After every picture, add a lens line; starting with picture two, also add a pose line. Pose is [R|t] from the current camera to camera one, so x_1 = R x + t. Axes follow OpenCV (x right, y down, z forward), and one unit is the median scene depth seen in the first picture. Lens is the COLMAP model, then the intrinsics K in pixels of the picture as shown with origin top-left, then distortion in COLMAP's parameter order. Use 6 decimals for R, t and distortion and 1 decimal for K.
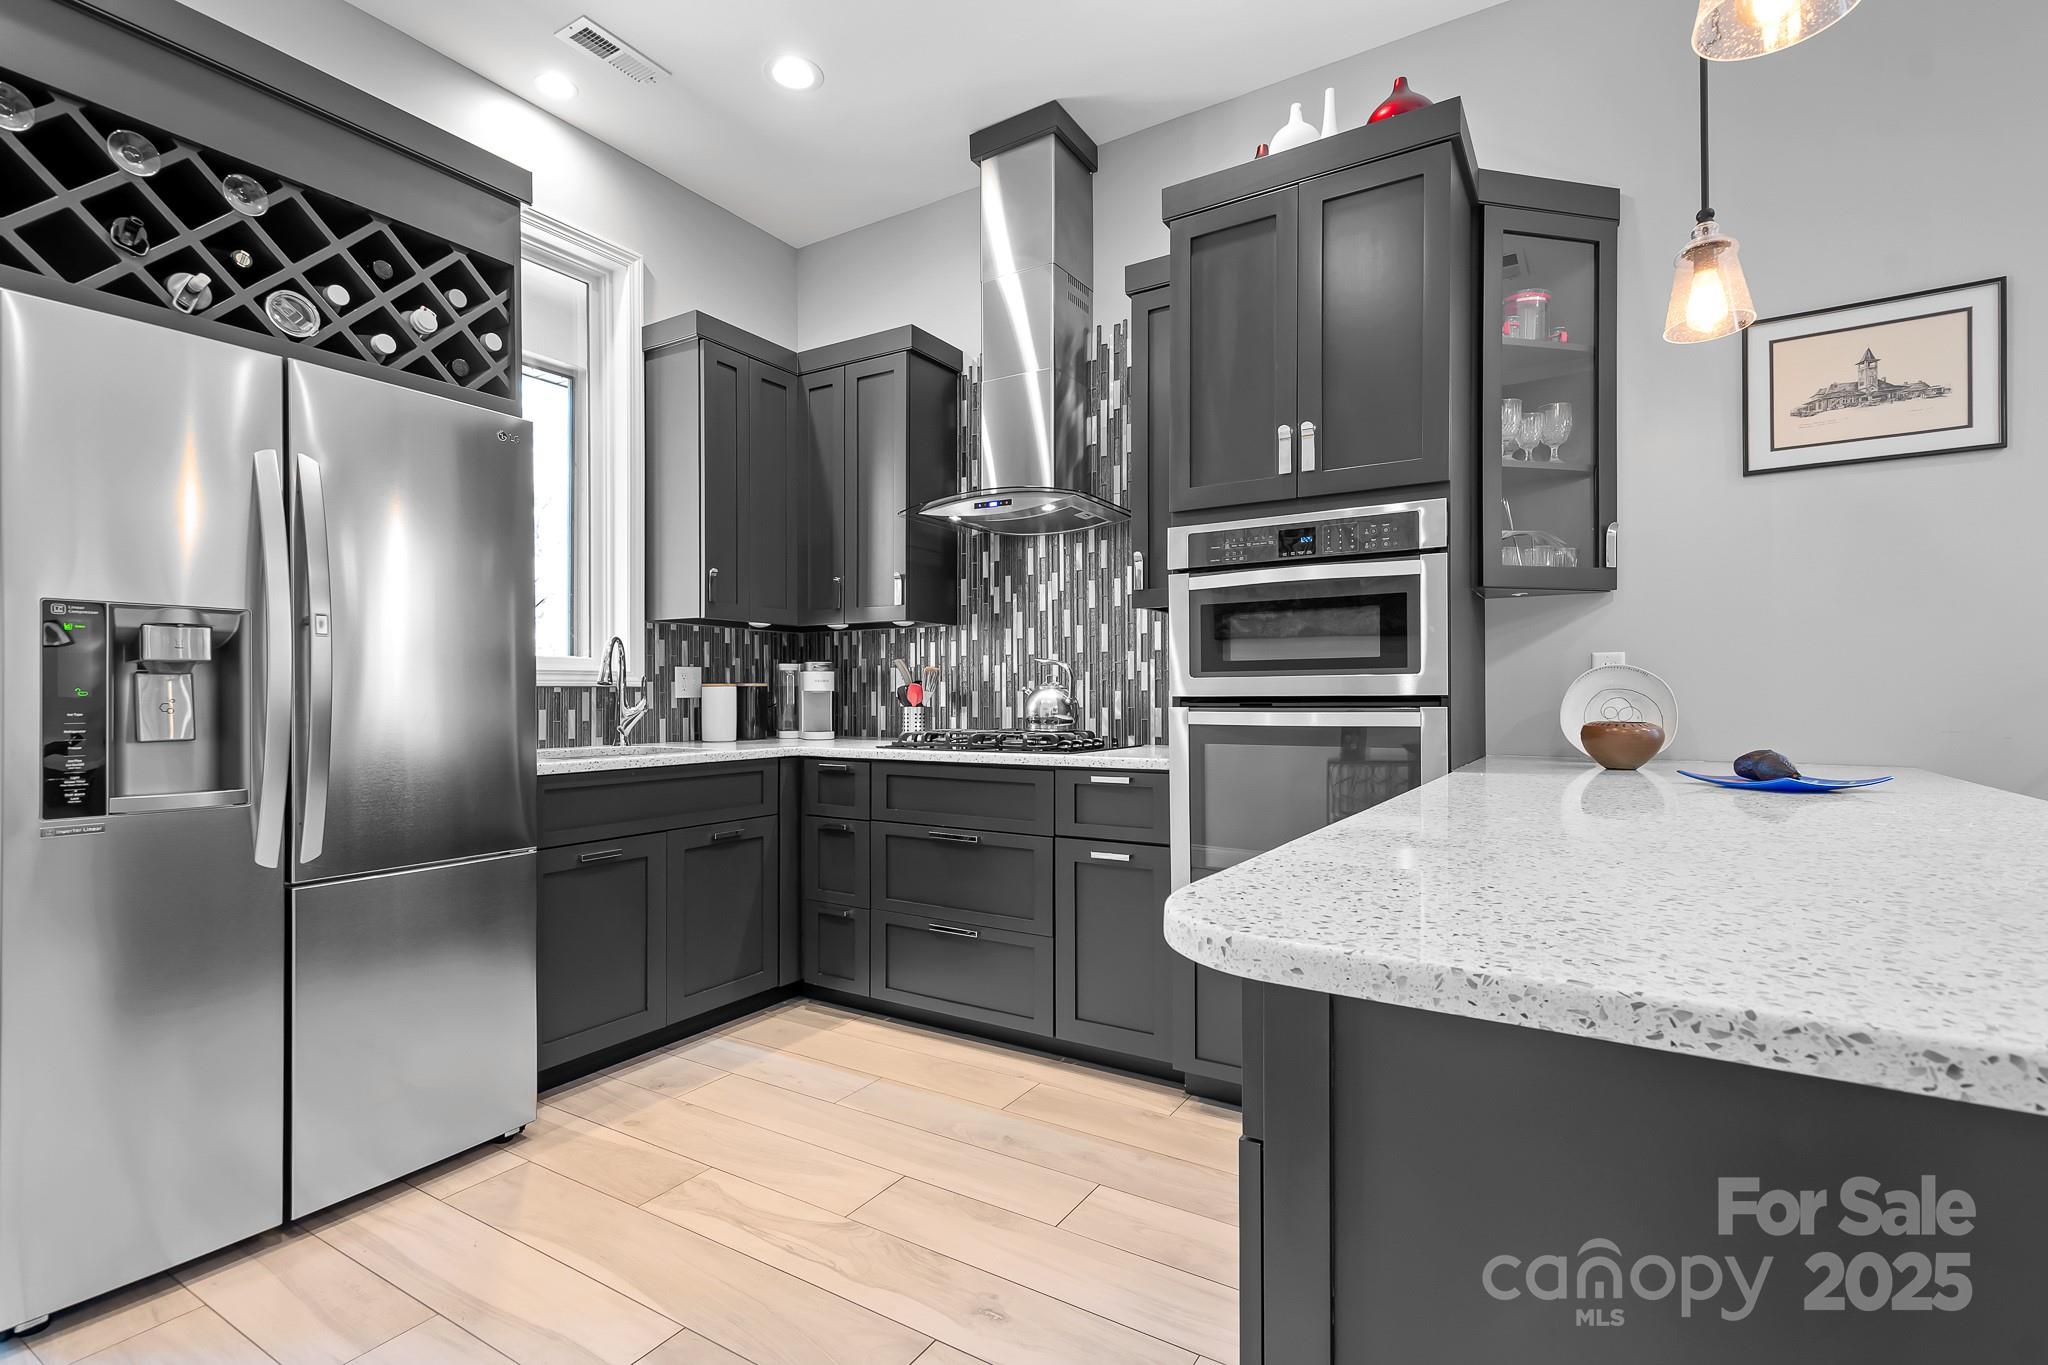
lens RADIAL K [[949.6, 0, 1024.0], [0, 949.6, 682.5], [0, 0, 1]] dist [0.003820, 0.000209]
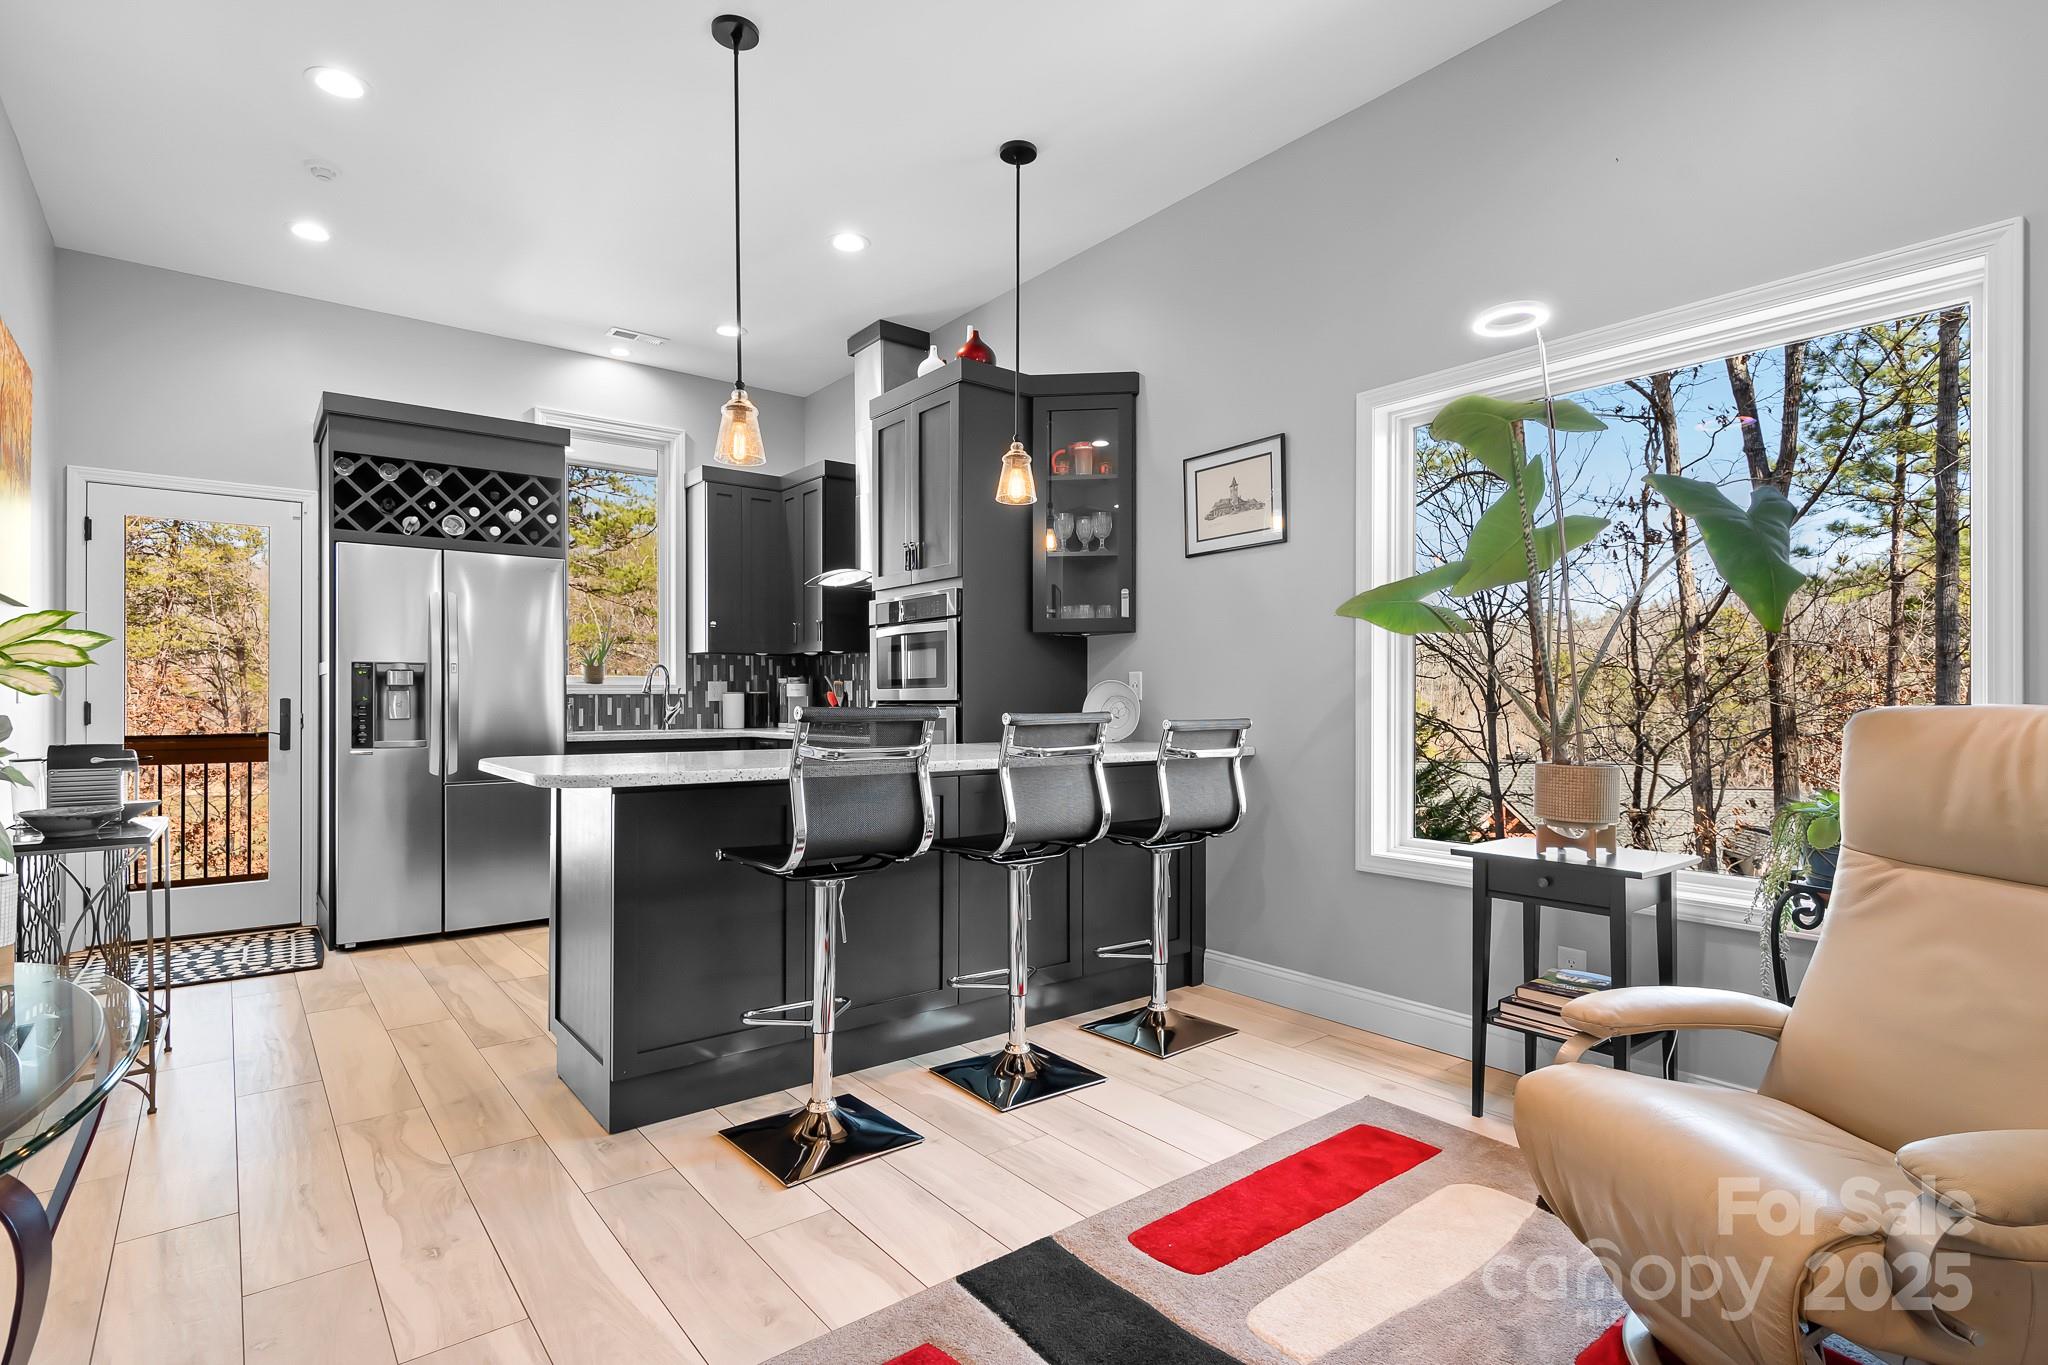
lens RADIAL K [[1005.4, 0, 1024.0], [0, 1005.4, 682.5], [0, 0, 1]] dist [0.000581, 0.000187]
pose [[0.940249, -0.004212, -0.340461, 1.148453], [0.003493, 0.999990, -0.002725, -0.013542], [0.340470, 0.001373, 0.940255, -0.667608]]
